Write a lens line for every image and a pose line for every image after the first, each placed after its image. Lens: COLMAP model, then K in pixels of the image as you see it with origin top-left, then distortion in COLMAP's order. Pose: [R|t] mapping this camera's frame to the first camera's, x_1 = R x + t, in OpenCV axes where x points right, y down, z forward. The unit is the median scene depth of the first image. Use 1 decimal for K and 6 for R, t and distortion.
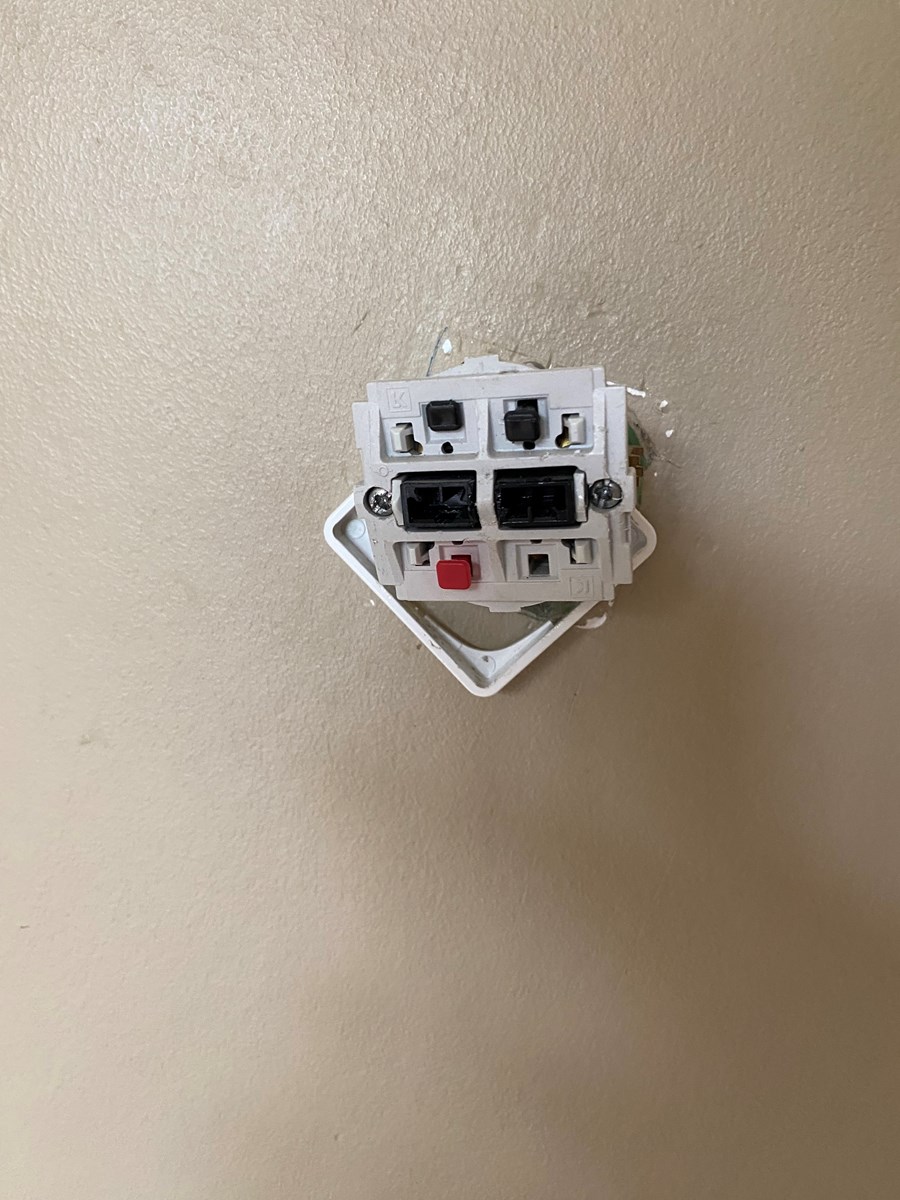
lens RADIAL K [[929.8, 0, 450.0], [0, 929.8, 600.0], [0, 0, 1]] dist [0.003630, -0.000605]
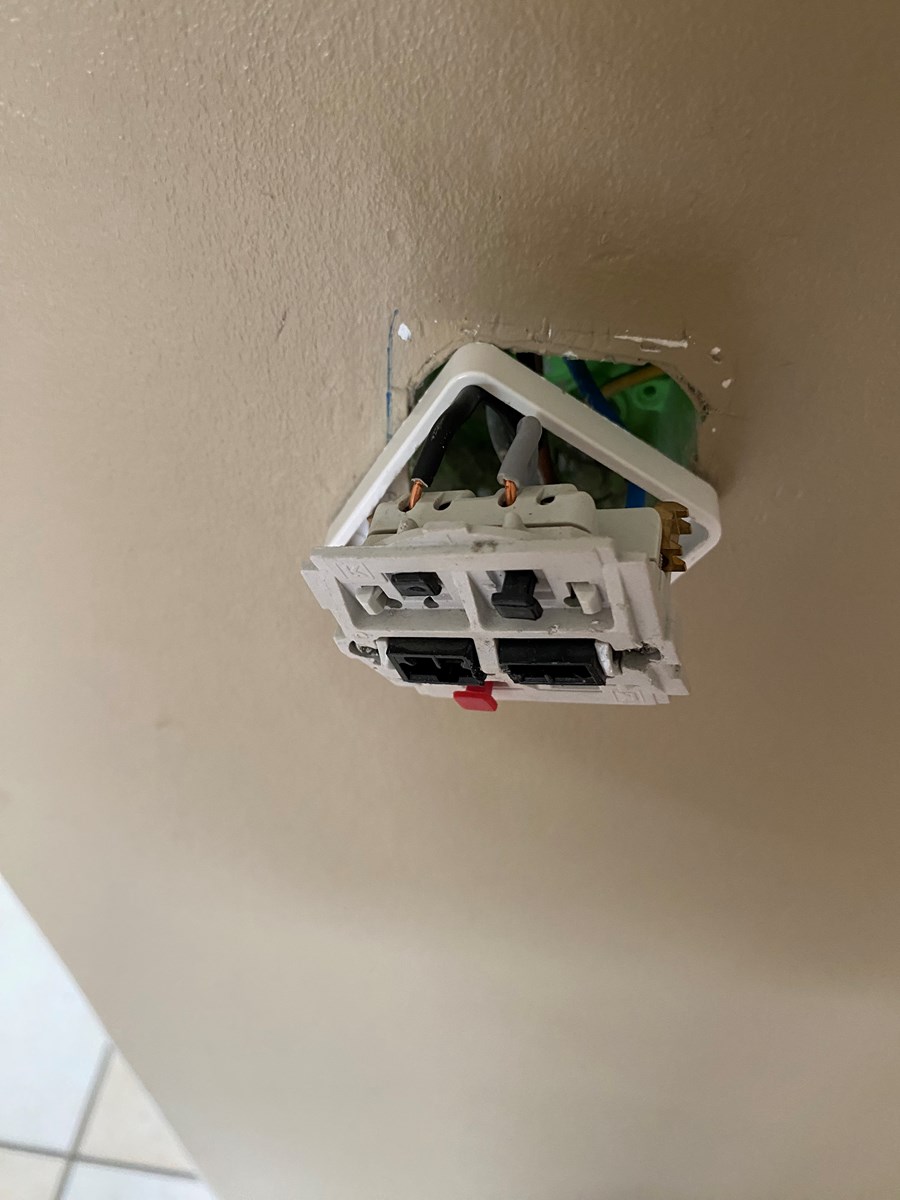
lens RADIAL K [[946.3, 0, 450.0], [0, 946.3, 600.0], [0, 0, 1]] dist [-0.003120, 0.002845]
pose [[0.970578, -0.168902, -0.171610, 0.128482], [0.233608, 0.833249, 0.501122, -0.480530], [0.058353, -0.526468, 0.848190, 0.277810]]
